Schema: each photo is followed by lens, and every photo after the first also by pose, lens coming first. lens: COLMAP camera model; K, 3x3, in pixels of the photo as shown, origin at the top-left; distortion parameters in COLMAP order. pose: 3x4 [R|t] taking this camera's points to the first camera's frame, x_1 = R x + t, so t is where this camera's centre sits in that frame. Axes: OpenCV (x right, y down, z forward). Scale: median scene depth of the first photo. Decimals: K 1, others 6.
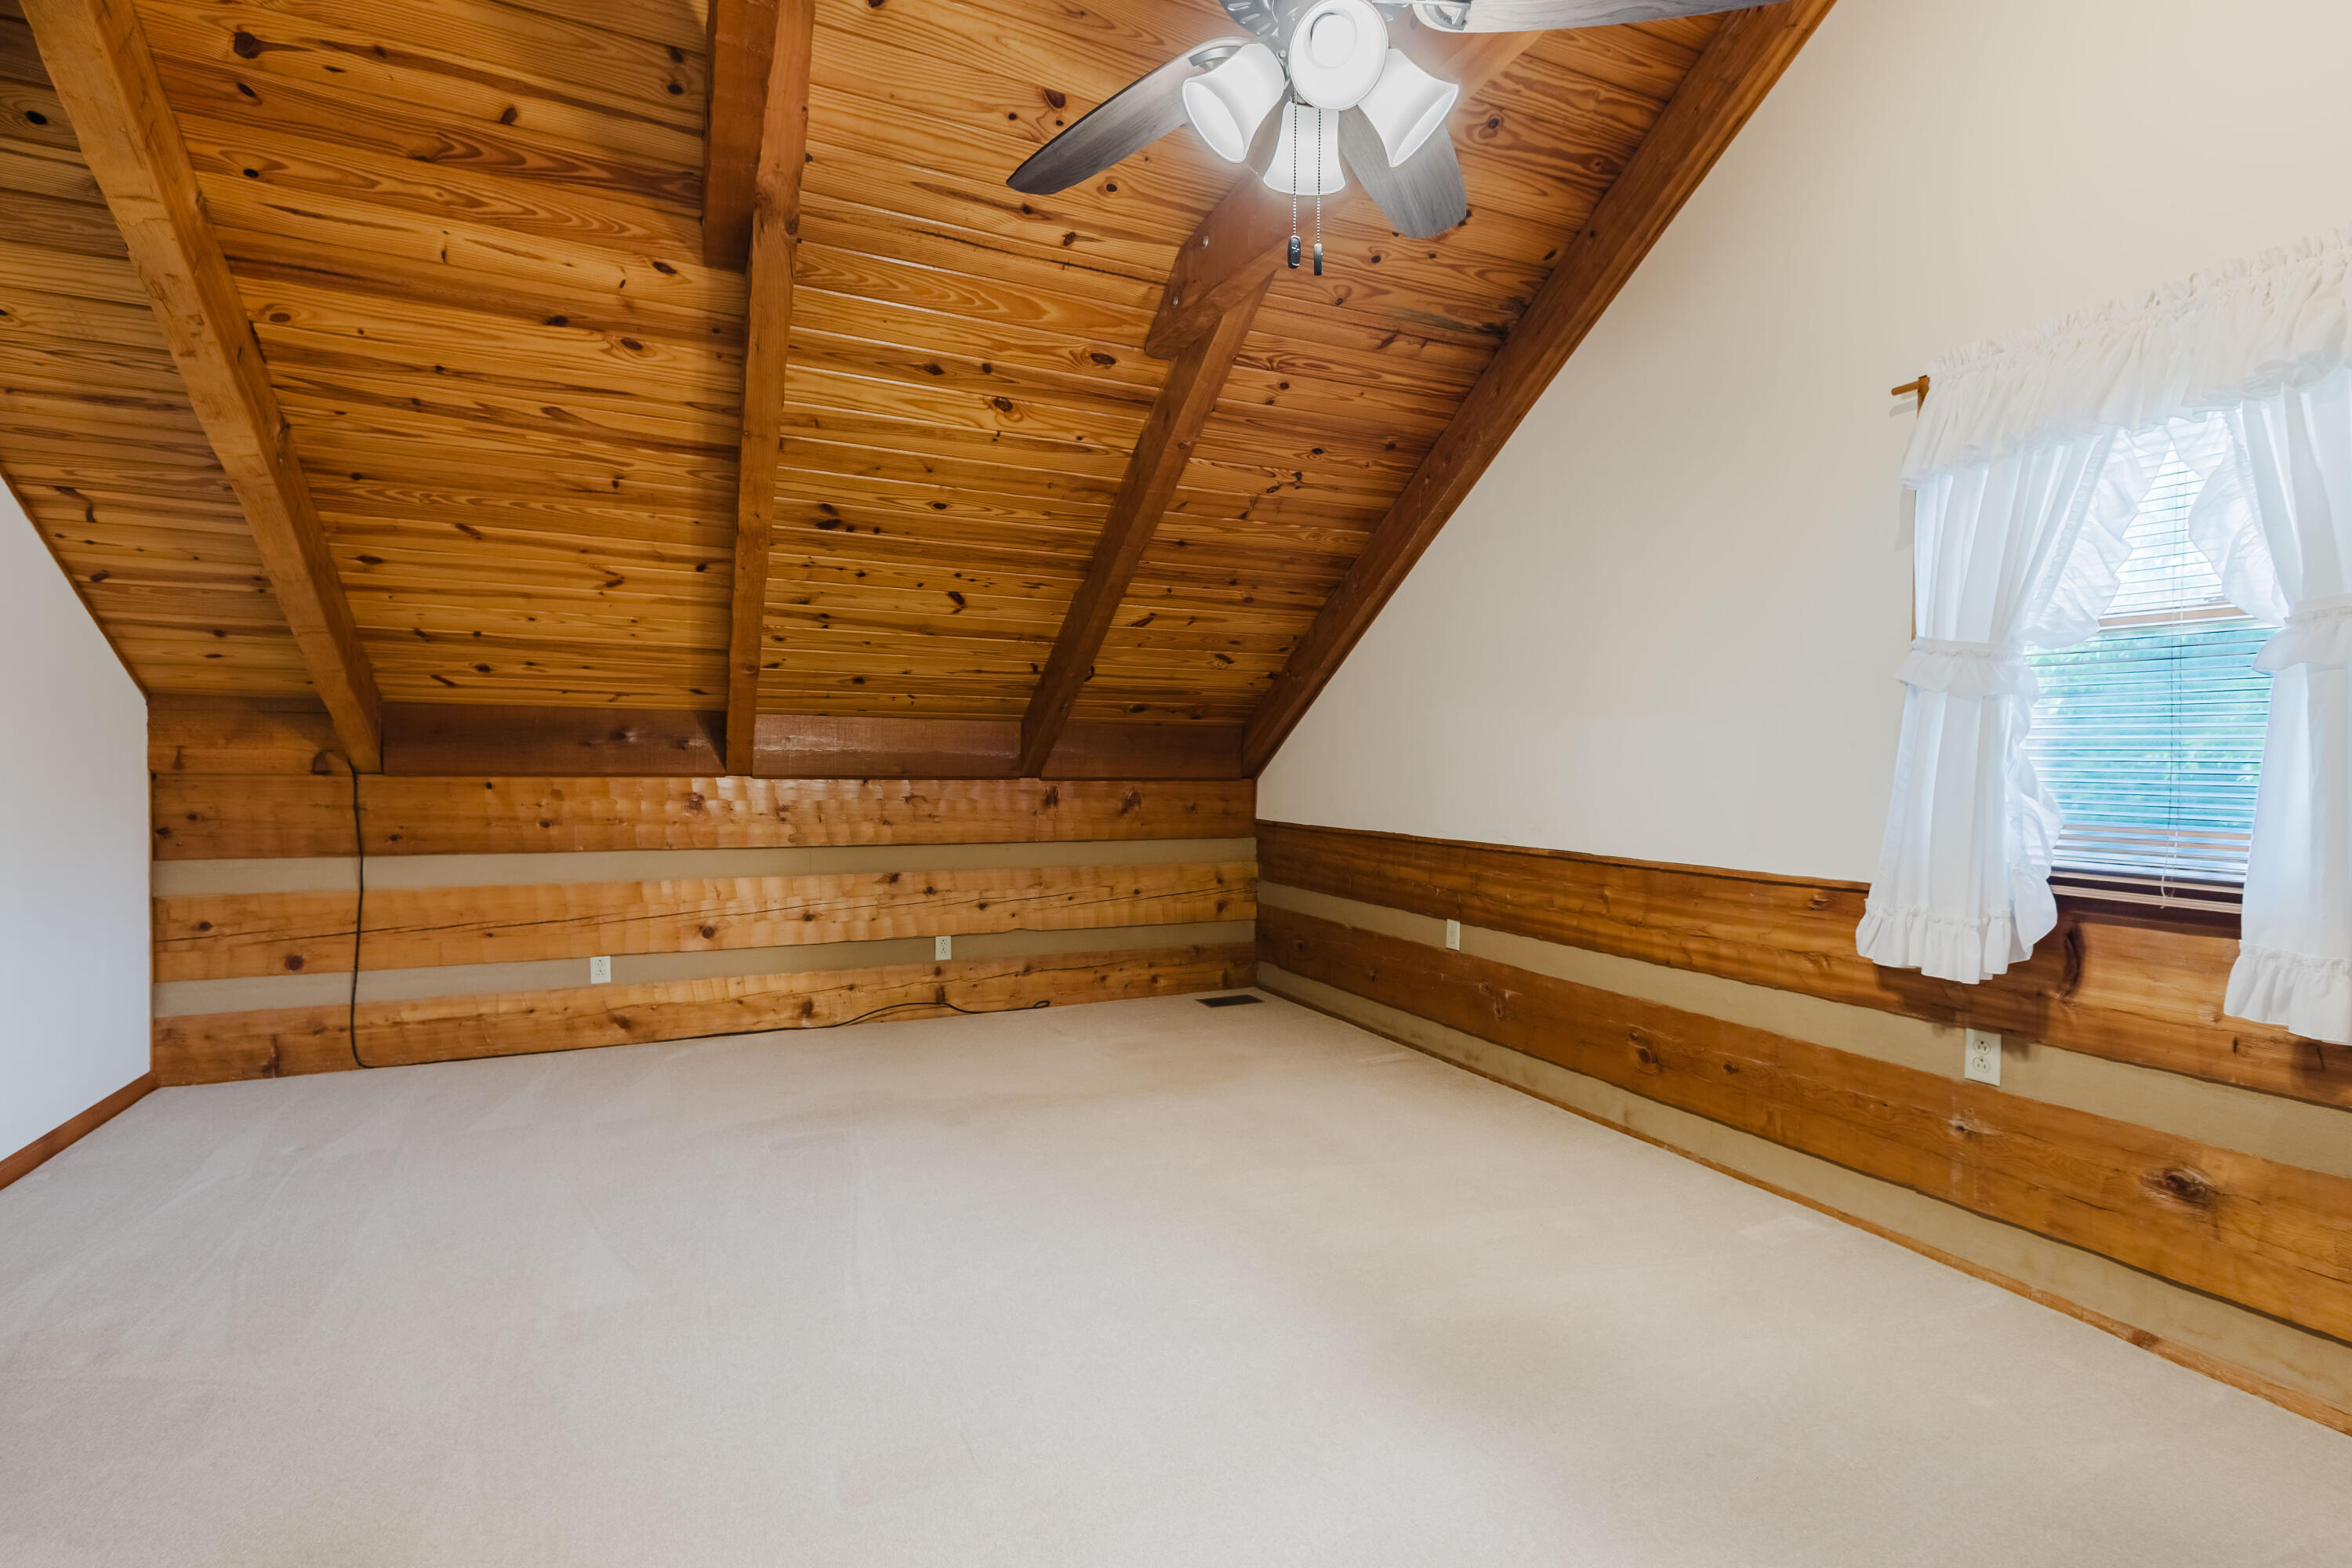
lens RADIAL K [[1079.1, 0, 1173.5], [0, 1079.1, 769.2], [0, 0, 1]] dist [0.001157, -0.000365]
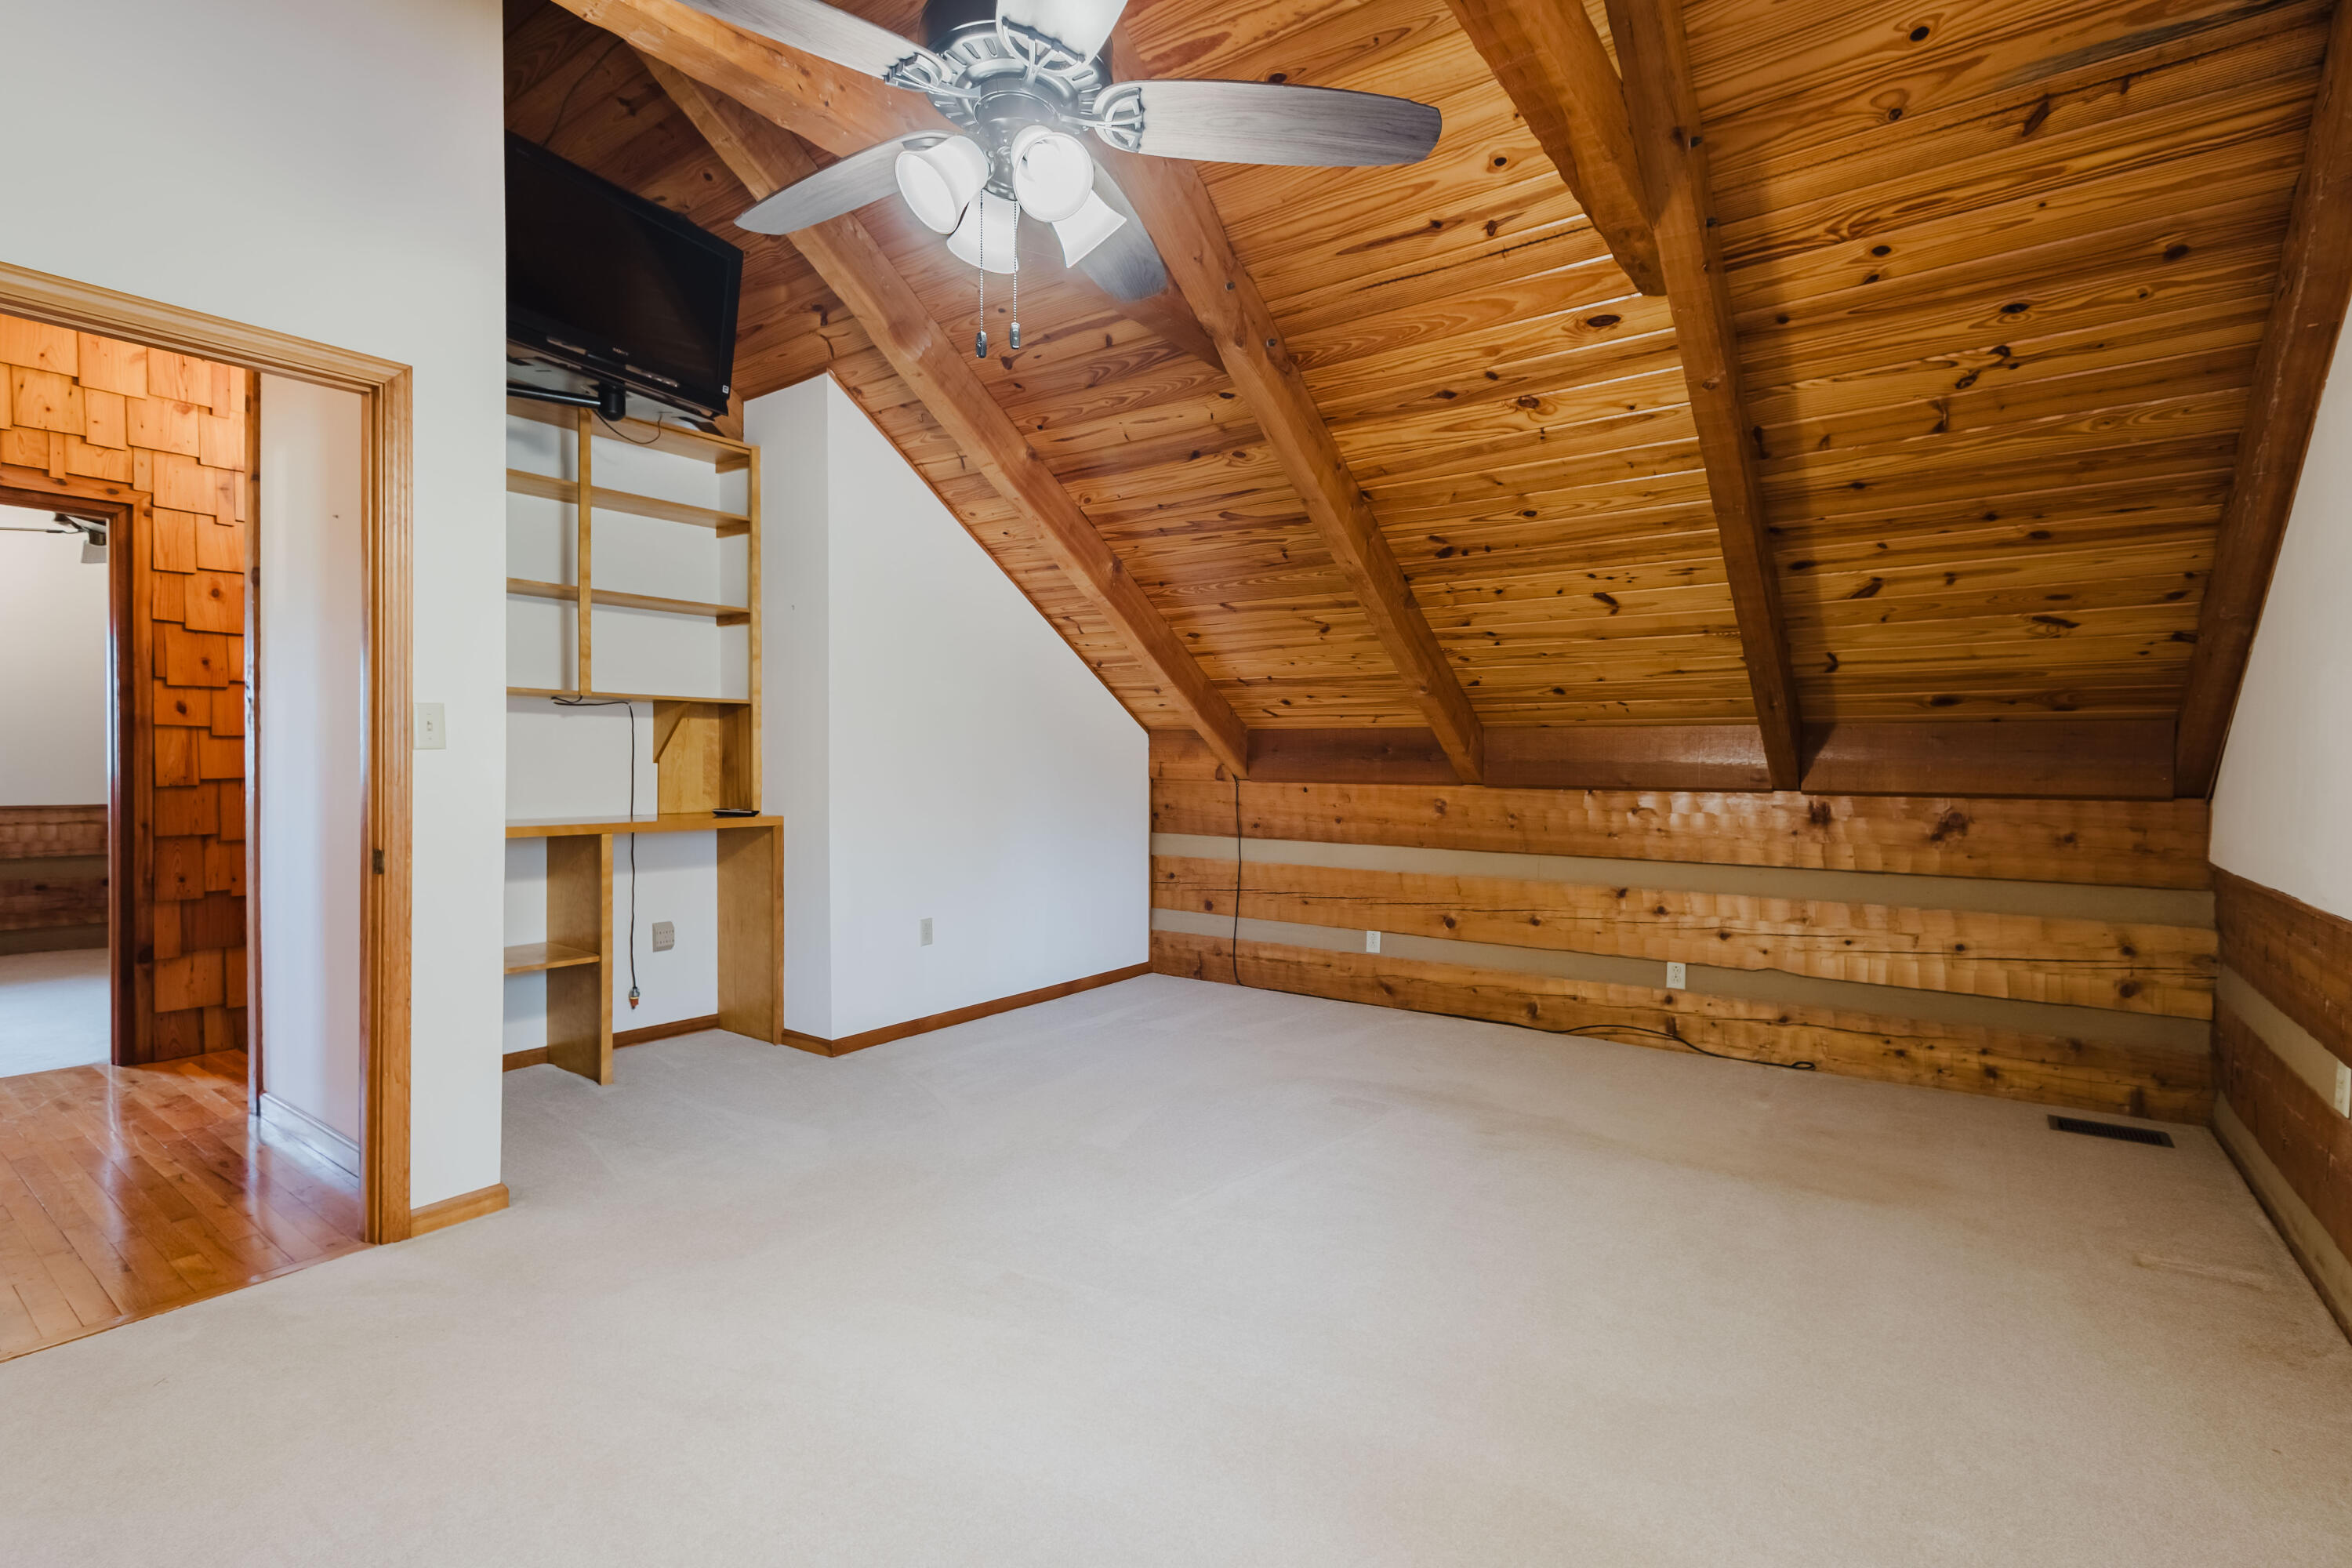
lens RADIAL K [[1079.1, 0, 1173.5], [0, 1079.1, 769.2], [0, 0, 1]] dist [0.001157, -0.000365]
pose [[0.489101, -0.002509, -0.872223, 0.461963], [-0.007864, 0.999943, -0.007286, 0.000867], [0.872192, 0.010422, 0.489053, 0.218672]]
